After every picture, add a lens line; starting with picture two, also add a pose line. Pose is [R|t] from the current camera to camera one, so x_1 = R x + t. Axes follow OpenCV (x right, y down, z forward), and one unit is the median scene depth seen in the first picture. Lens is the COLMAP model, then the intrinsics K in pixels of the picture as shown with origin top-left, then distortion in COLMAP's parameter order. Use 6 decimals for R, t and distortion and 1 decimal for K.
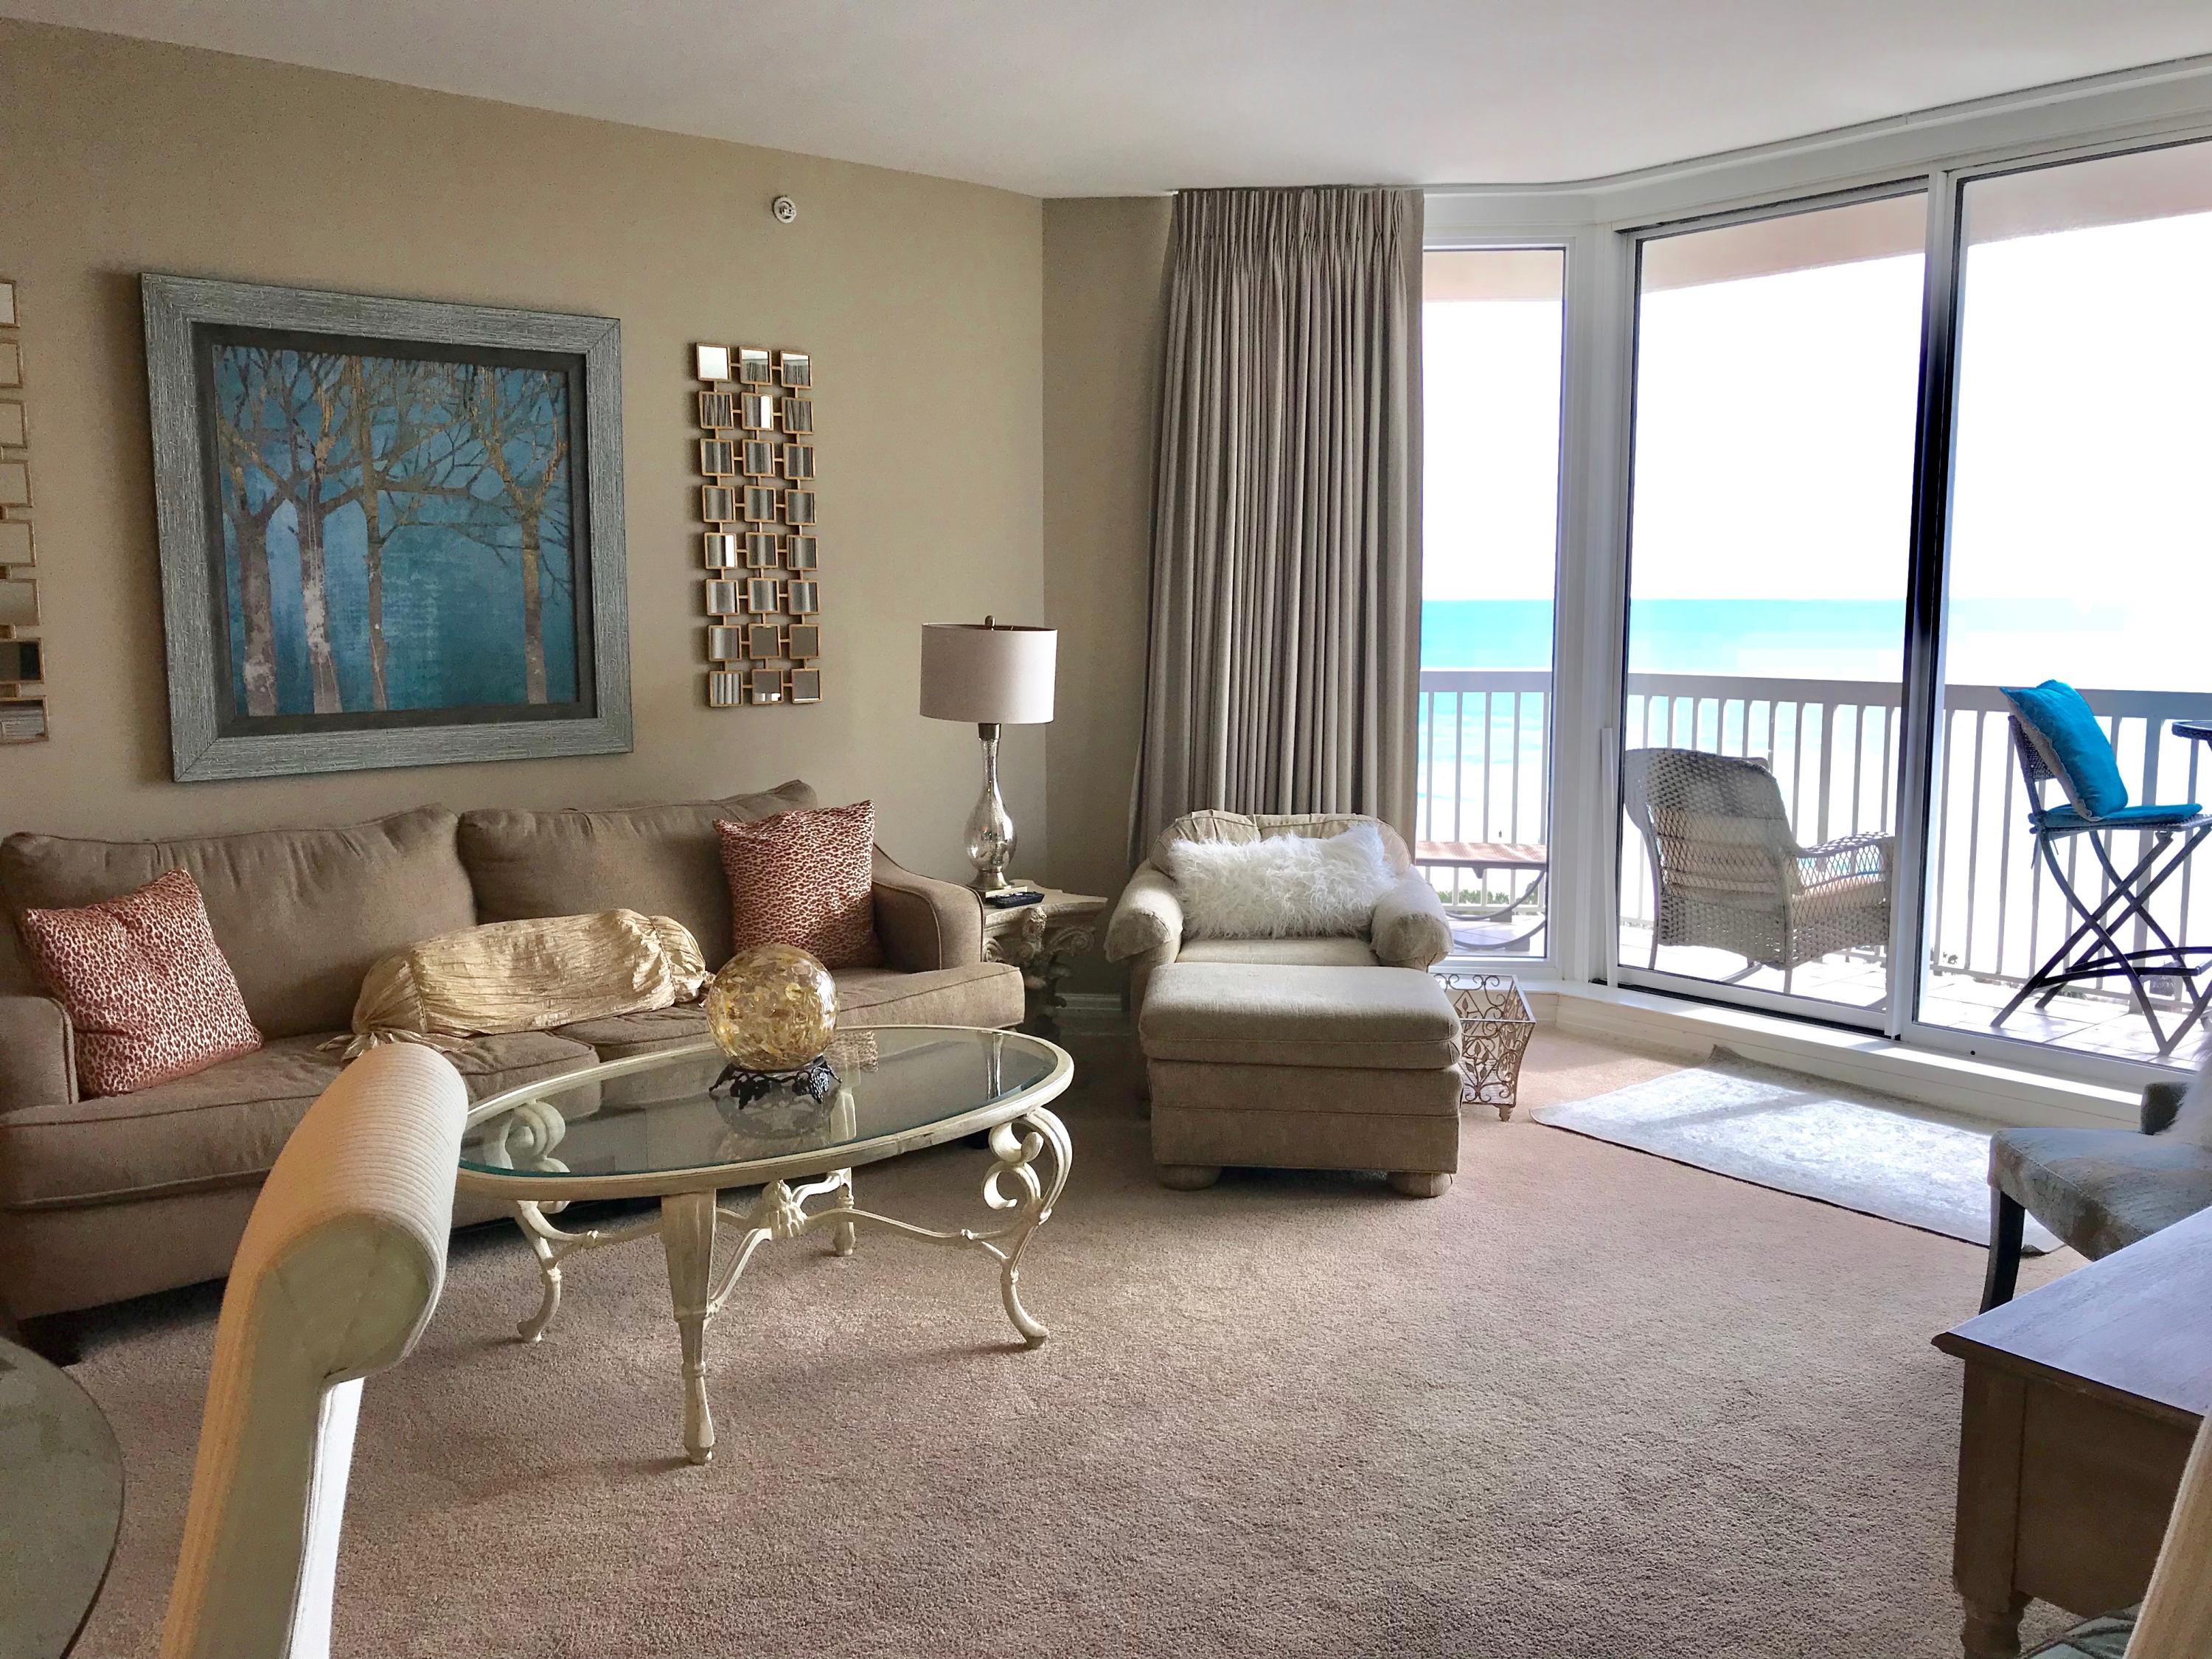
lens RADIAL K [[1811.2, 0, 1095.8], [0, 1811.2, 823.9], [0, 0, 1]] dist [0.009736, -0.007561]
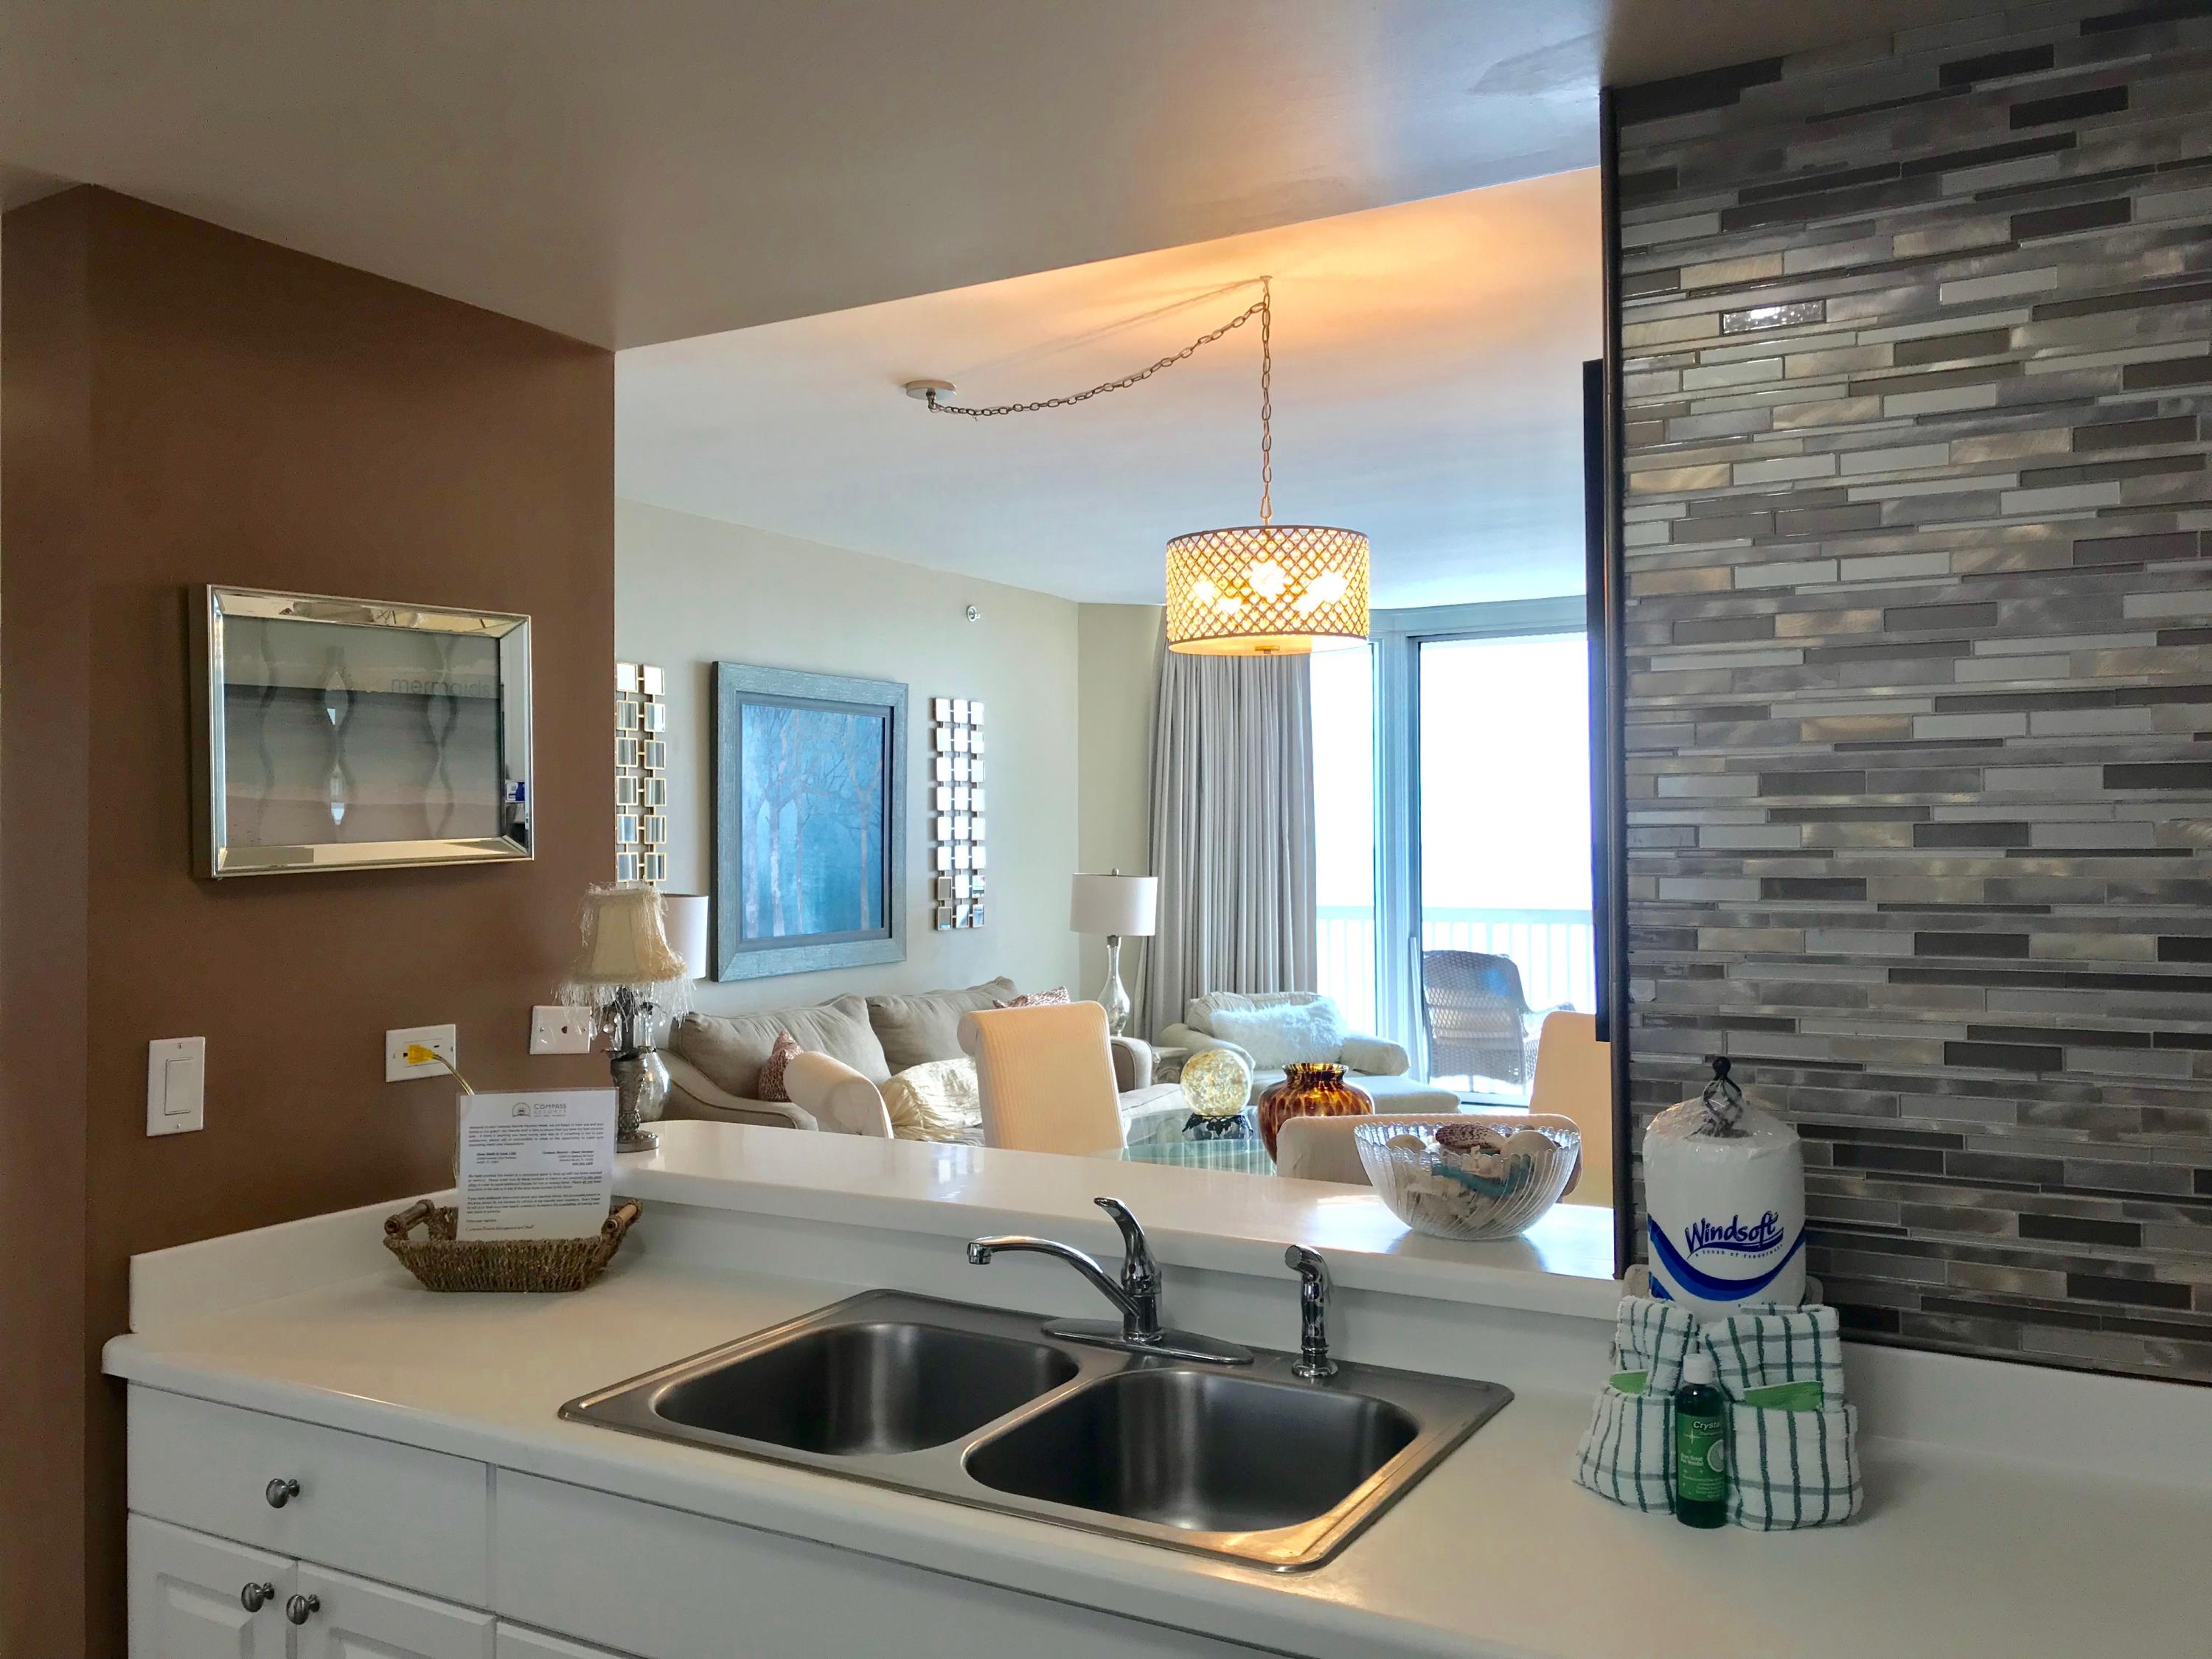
lens RADIAL K [[1787.3, 0, 1106.0], [0, 1787.3, 829.5], [0, 0, 1]] dist [0.108361, -0.176987]
pose [[0.938233, 0.001075, 0.346001, -0.683433], [0.045381, 0.990974, -0.126138, 0.053150], [-0.343014, 0.134049, 0.929716, -0.516291]]
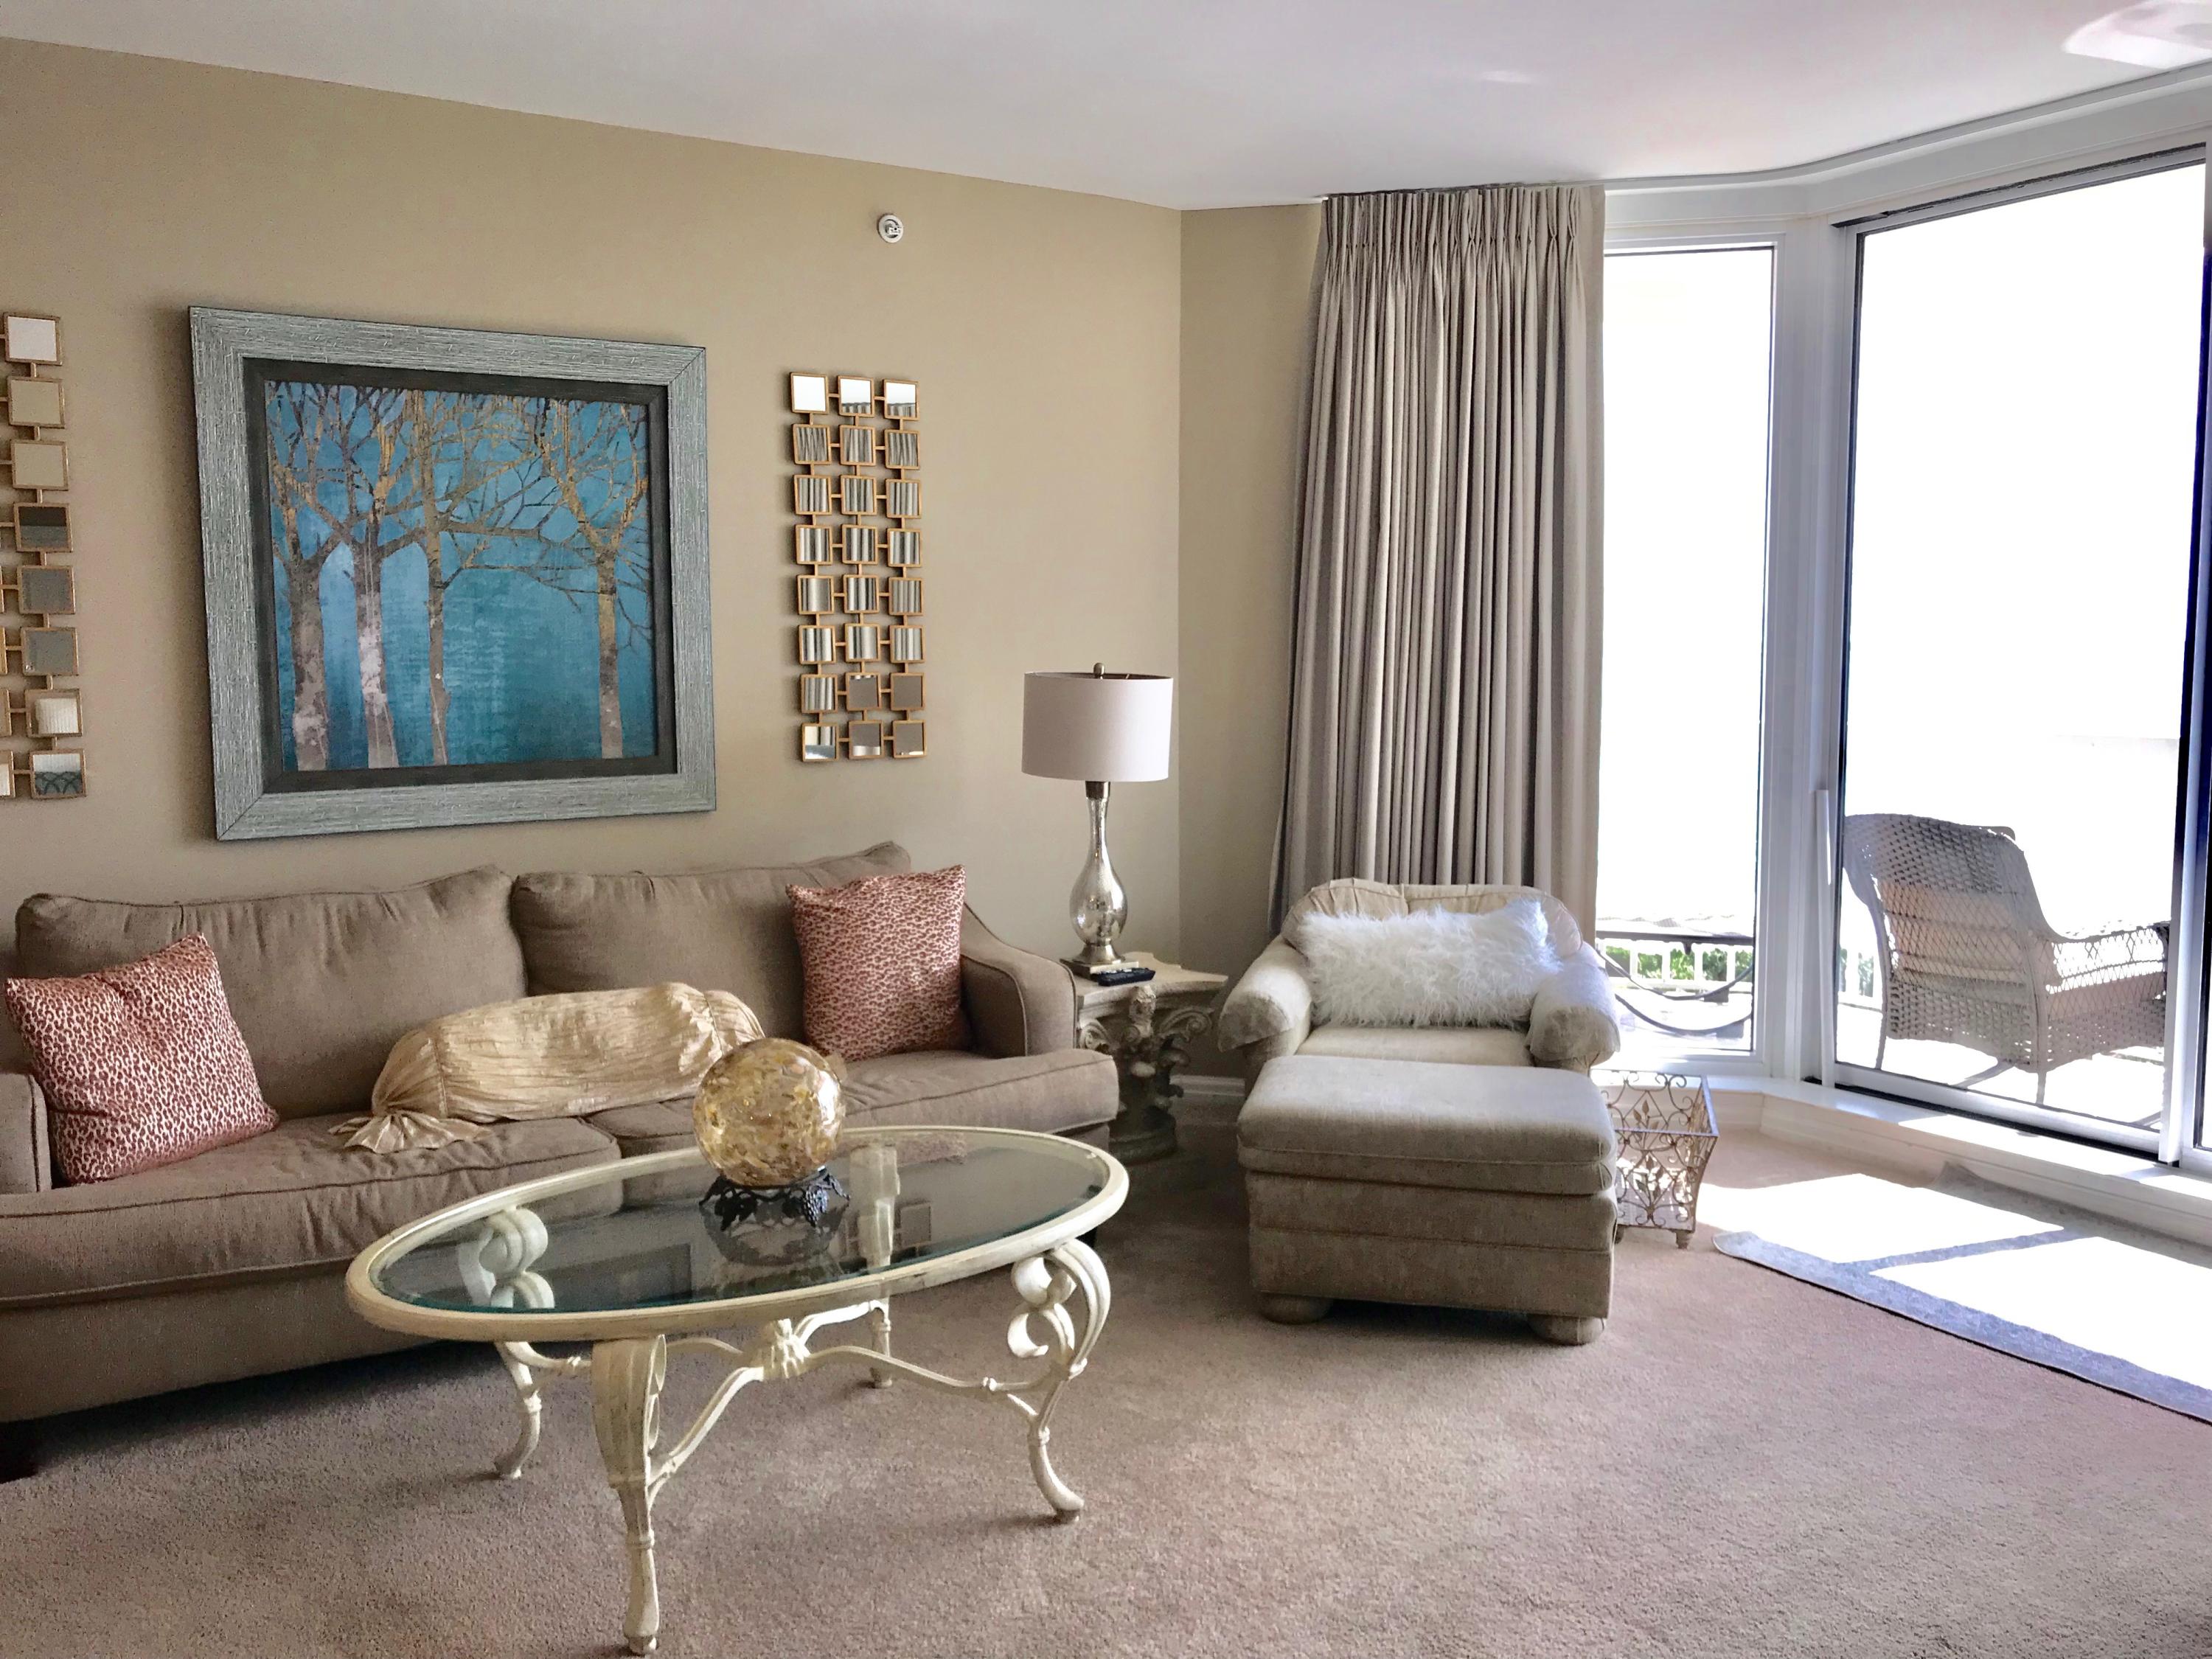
lens RADIAL K [[1811.2, 0, 1095.8], [0, 1811.2, 823.9], [0, 0, 1]] dist [0.009736, -0.007561]
pose [[0.990769, 0.010385, -0.135161, 0.070899], [-0.013792, 0.999610, -0.024298, -0.013882], [0.134856, 0.025938, 0.990526, 0.115127]]
